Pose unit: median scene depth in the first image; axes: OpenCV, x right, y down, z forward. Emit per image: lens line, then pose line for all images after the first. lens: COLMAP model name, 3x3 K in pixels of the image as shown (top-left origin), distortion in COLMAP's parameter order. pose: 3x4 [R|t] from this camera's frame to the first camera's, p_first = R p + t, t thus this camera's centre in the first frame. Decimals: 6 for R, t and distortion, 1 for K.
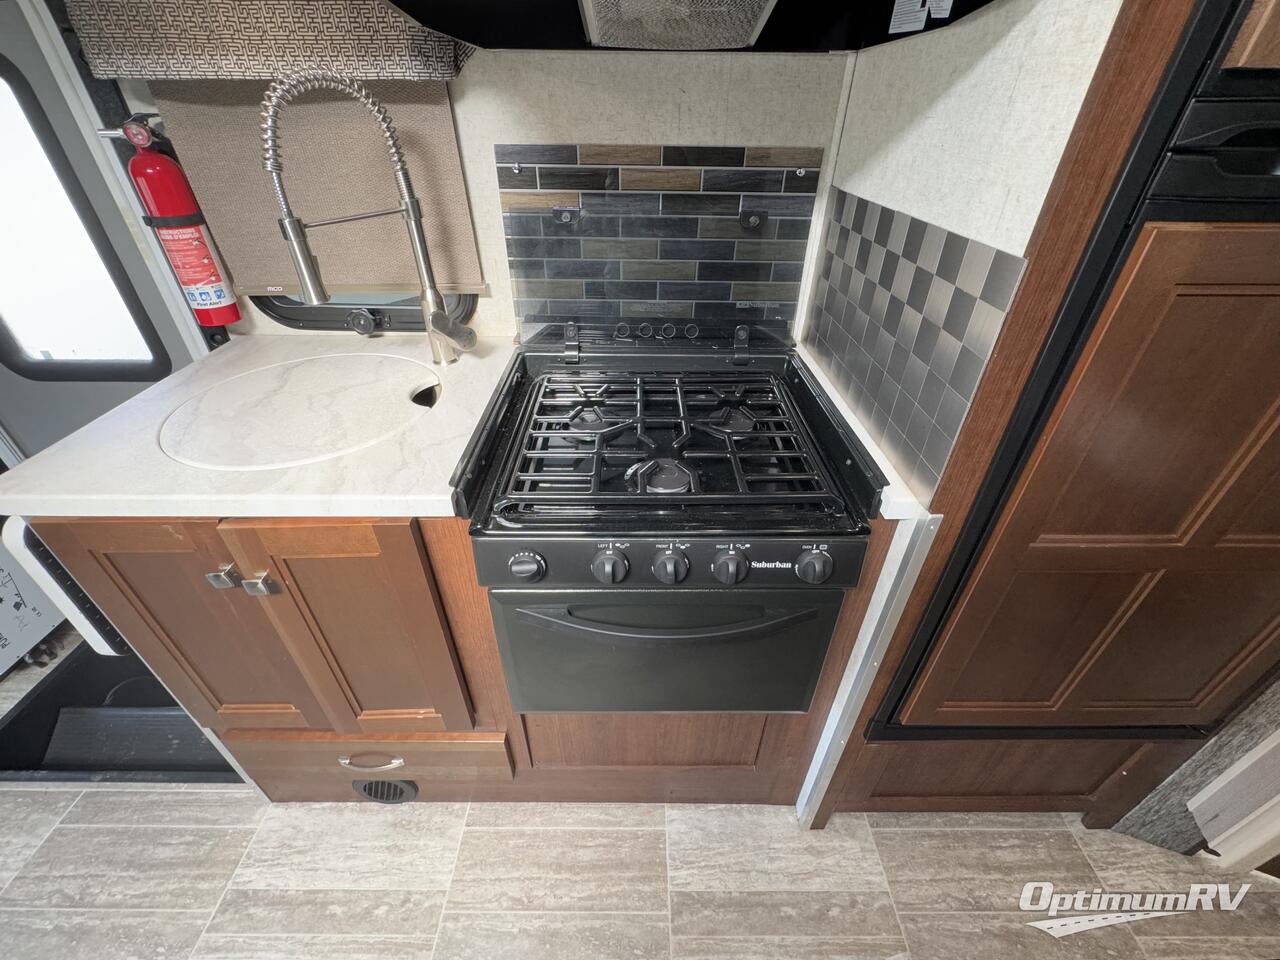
lens RADIAL K [[533.8, 0, 640.0], [0, 533.8, 480.0], [0, 0, 1]] dist [-0.003532, 0.000283]
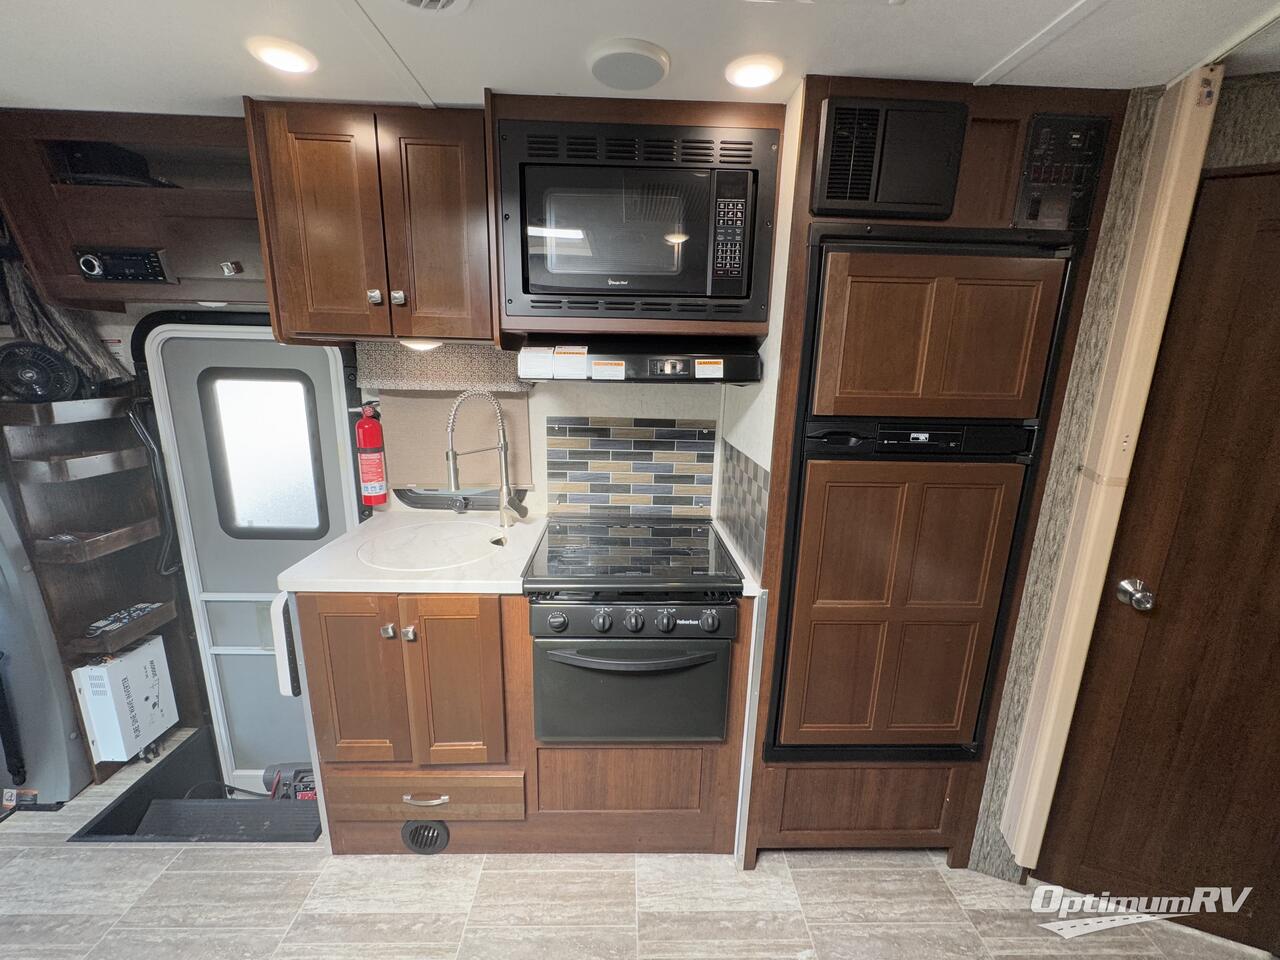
lens RADIAL K [[510.6, 0, 640.0], [0, 510.6, 480.0], [0, 0, 1]] dist [-0.003963, 0.000404]
pose [[0.999566, 0.010461, 0.027542, 0.016259], [0.000527, 0.928347, -0.371714, 0.245331], [-0.029457, 0.371567, 0.927939, -0.576435]]
